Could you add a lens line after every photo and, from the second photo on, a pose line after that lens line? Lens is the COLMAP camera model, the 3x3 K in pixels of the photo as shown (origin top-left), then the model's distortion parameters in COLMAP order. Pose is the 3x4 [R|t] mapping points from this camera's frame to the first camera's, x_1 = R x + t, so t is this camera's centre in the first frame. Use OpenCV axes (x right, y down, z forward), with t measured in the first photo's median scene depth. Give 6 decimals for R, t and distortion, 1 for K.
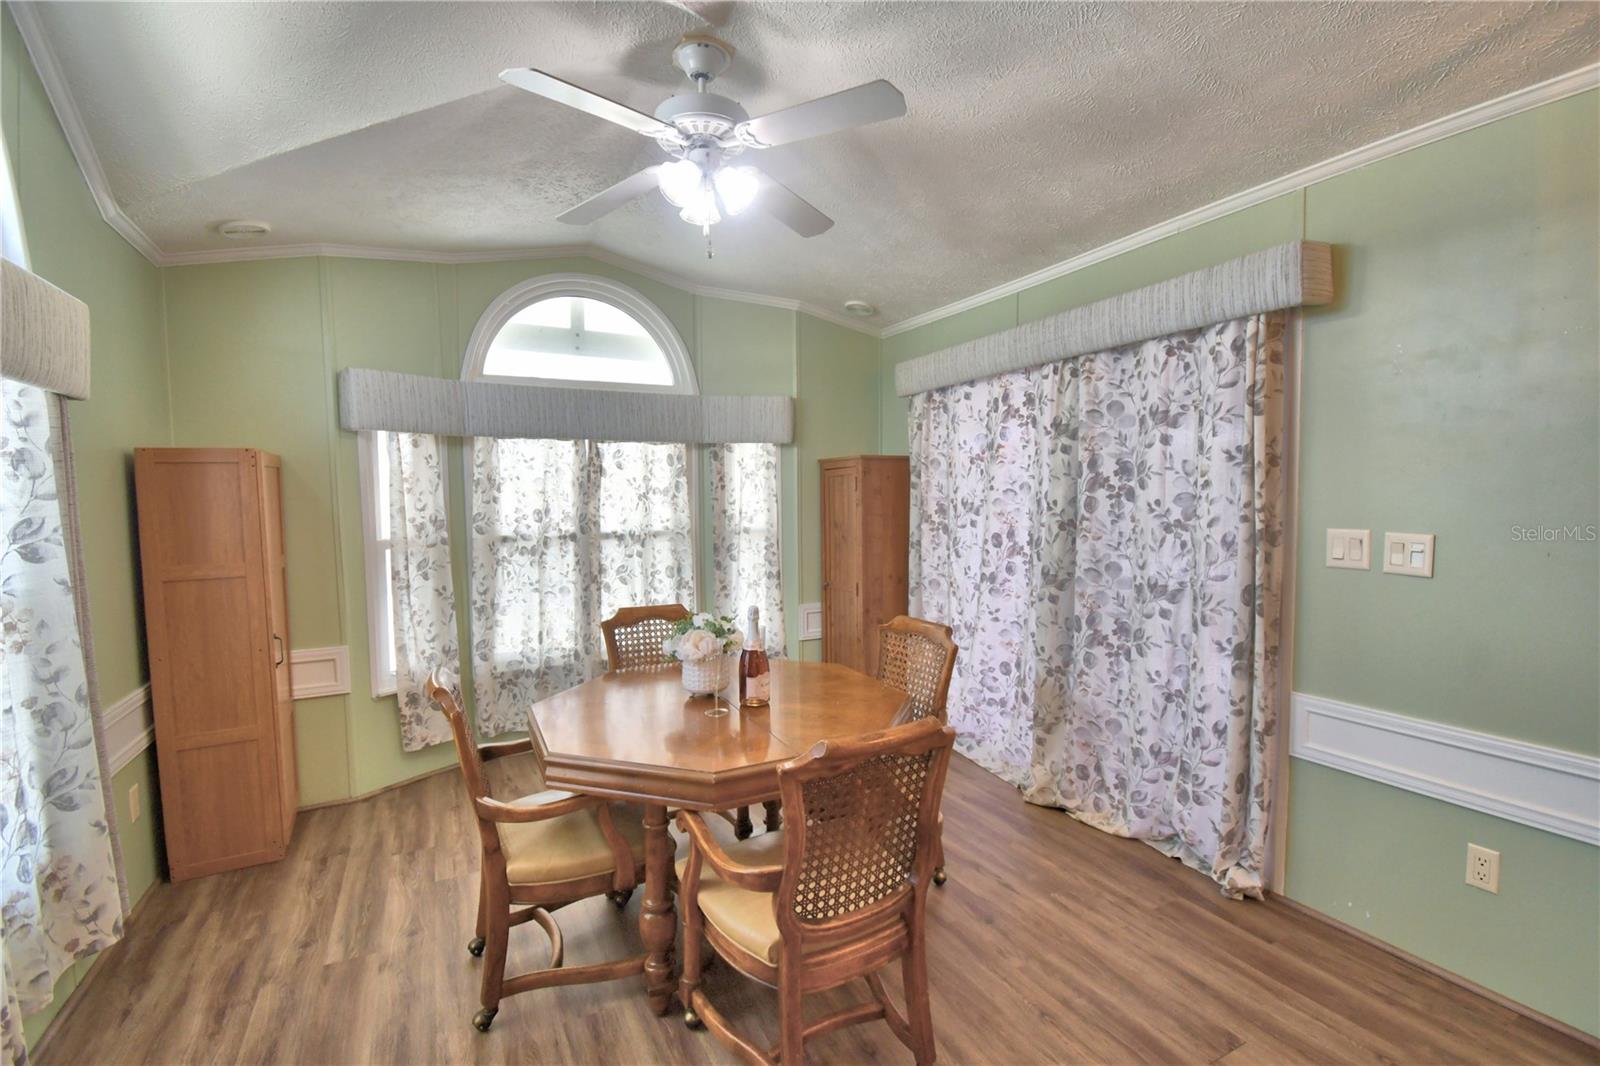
lens RADIAL K [[701.8, 0, 793.5], [0, 701.8, 532.1], [0, 0, 1]] dist [0.023343, -0.025891]
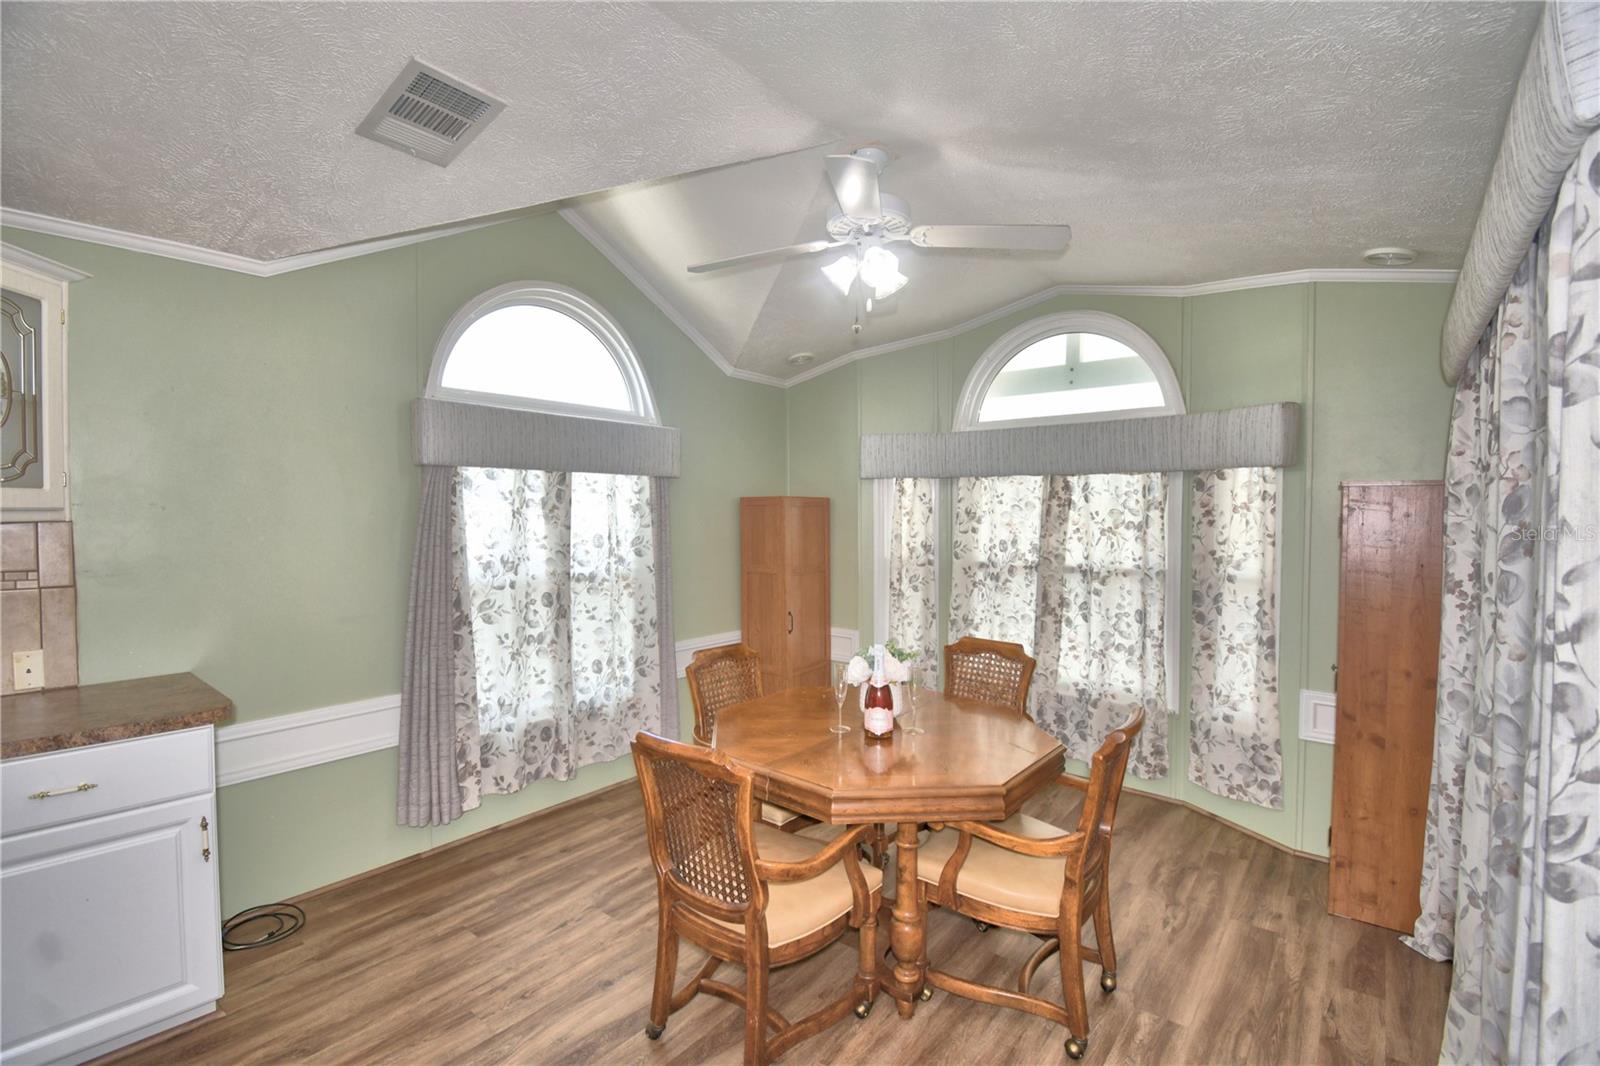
lens RADIAL K [[698.8, 0, 795.8], [0, 698.8, 529.2], [0, 0, 1]] dist [0.020783, -0.027148]
pose [[0.409139, 0.033835, -0.911844, 0.614837], [-0.057009, 0.998308, 0.011463, -0.053226], [0.910689, 0.047294, 0.410376, 0.313601]]
